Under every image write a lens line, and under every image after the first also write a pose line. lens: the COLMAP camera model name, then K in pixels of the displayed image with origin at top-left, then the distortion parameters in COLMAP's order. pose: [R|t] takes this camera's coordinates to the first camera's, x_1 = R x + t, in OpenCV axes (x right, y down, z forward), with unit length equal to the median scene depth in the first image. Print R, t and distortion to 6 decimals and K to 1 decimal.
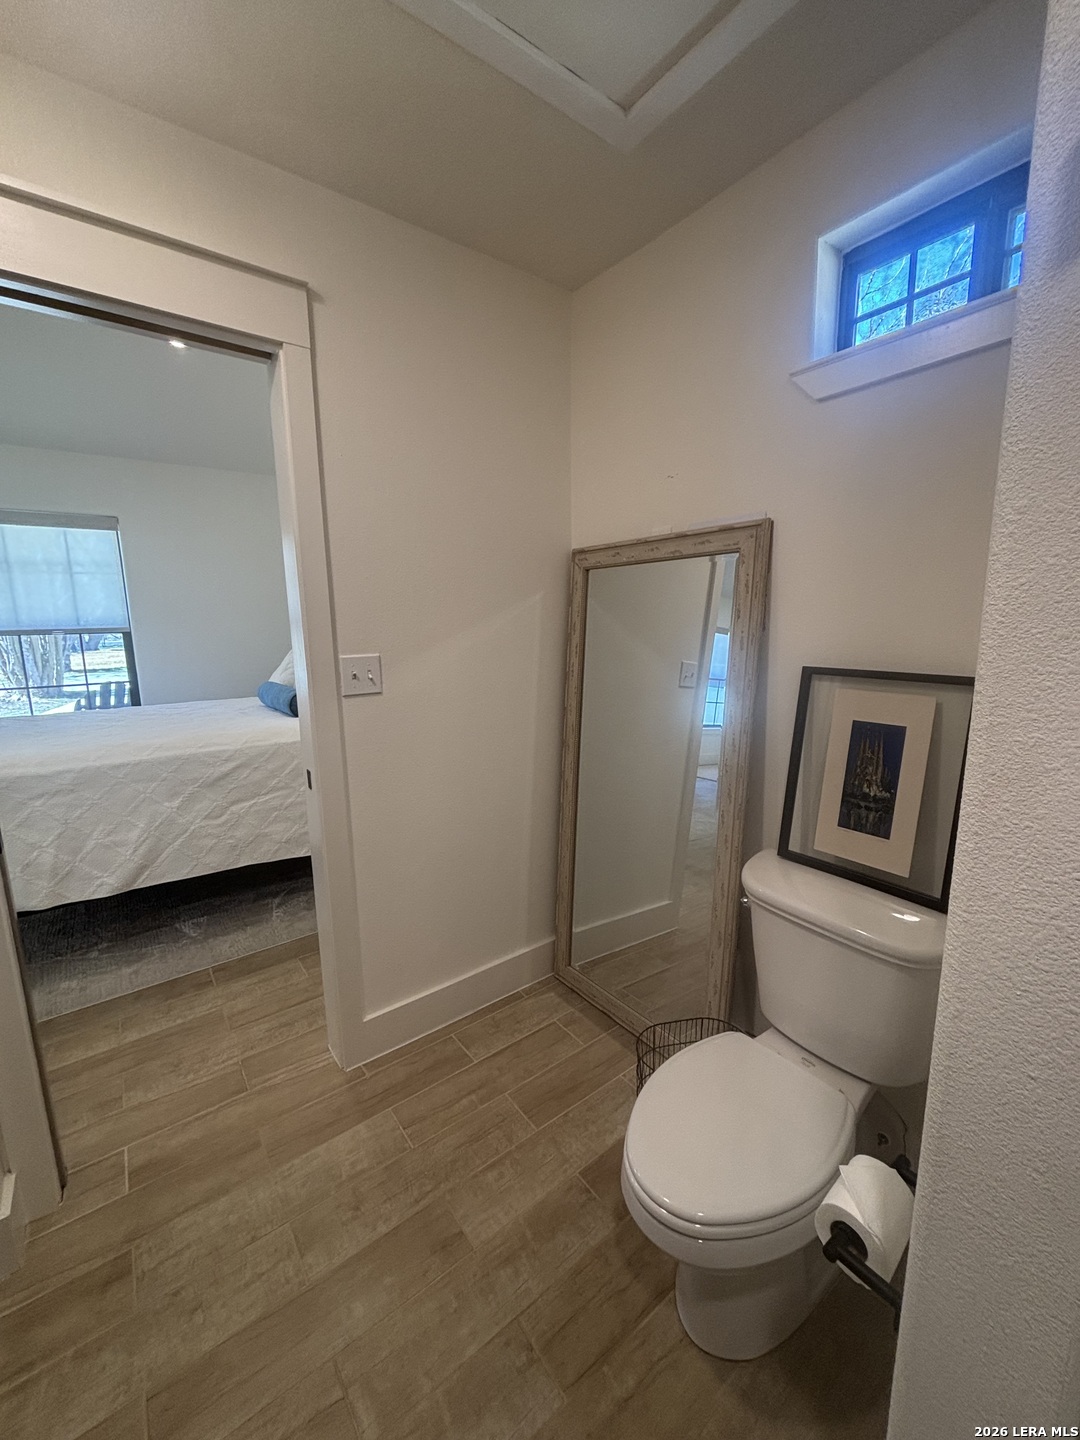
lens RADIAL K [[575.8, 0, 542.4], [0, 575.8, 718.7], [0, 0, 1]] dist [0.001220, -0.000507]
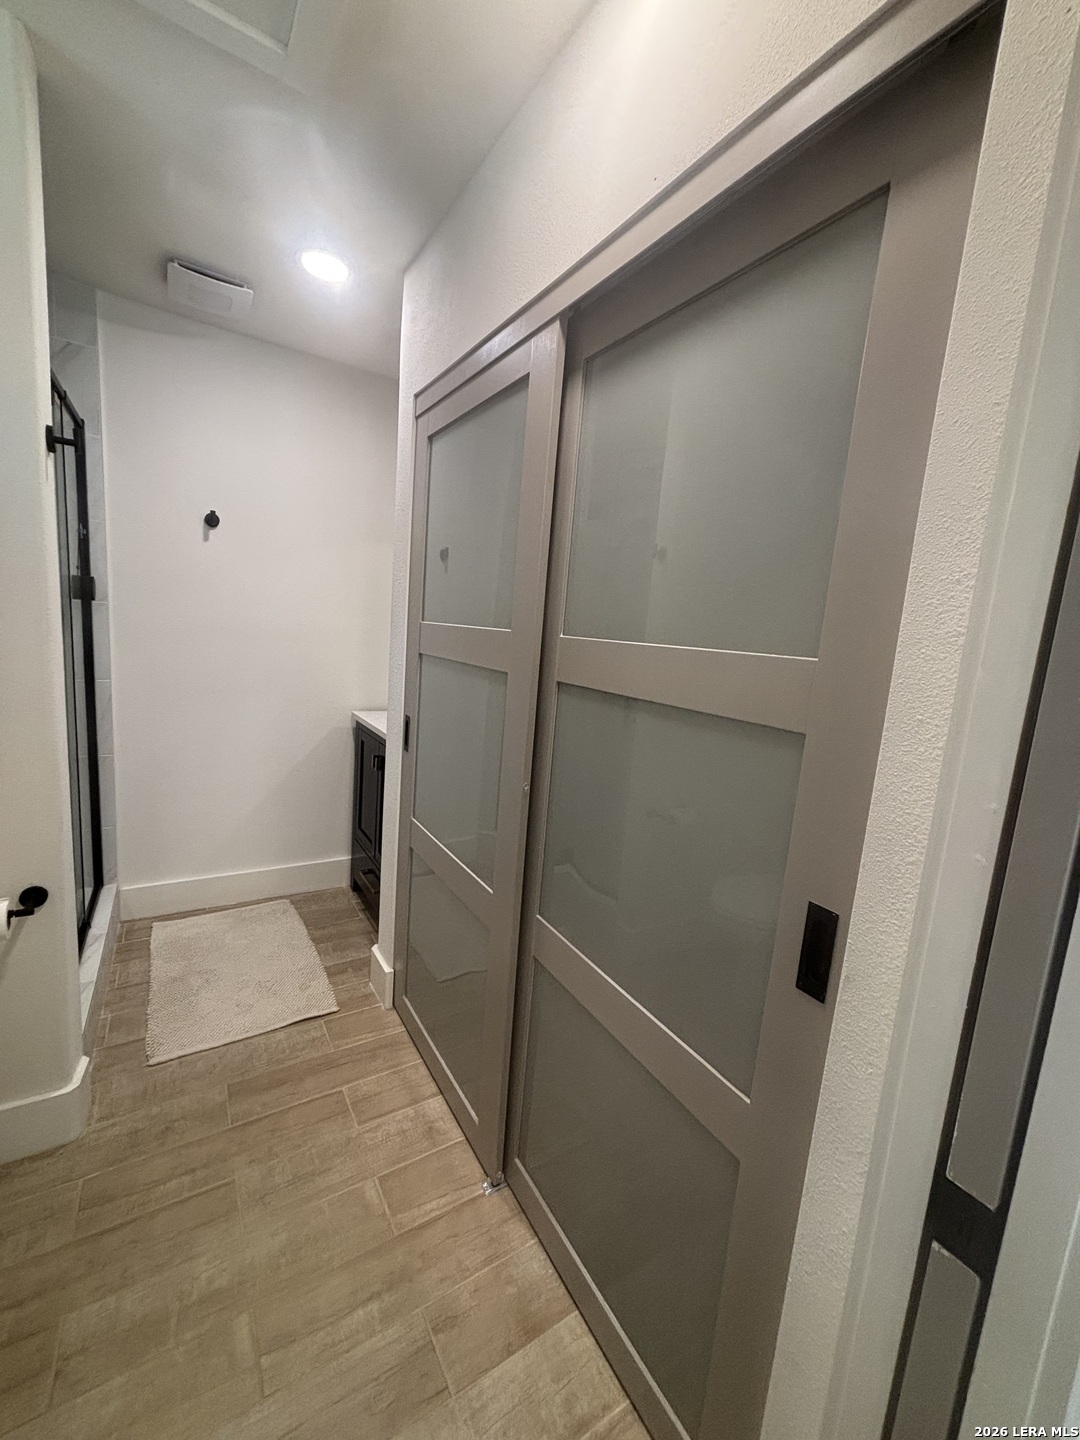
lens RADIAL K [[575.8, 0, 542.4], [0, 575.8, 718.7], [0, 0, 1]] dist [0.001220, -0.000507]
pose [[-0.994672, -0.075767, 0.069907, -0.654445], [-0.049802, 0.946893, 0.317668, -0.200277], [-0.090263, 0.312494, -0.945622, 1.235373]]
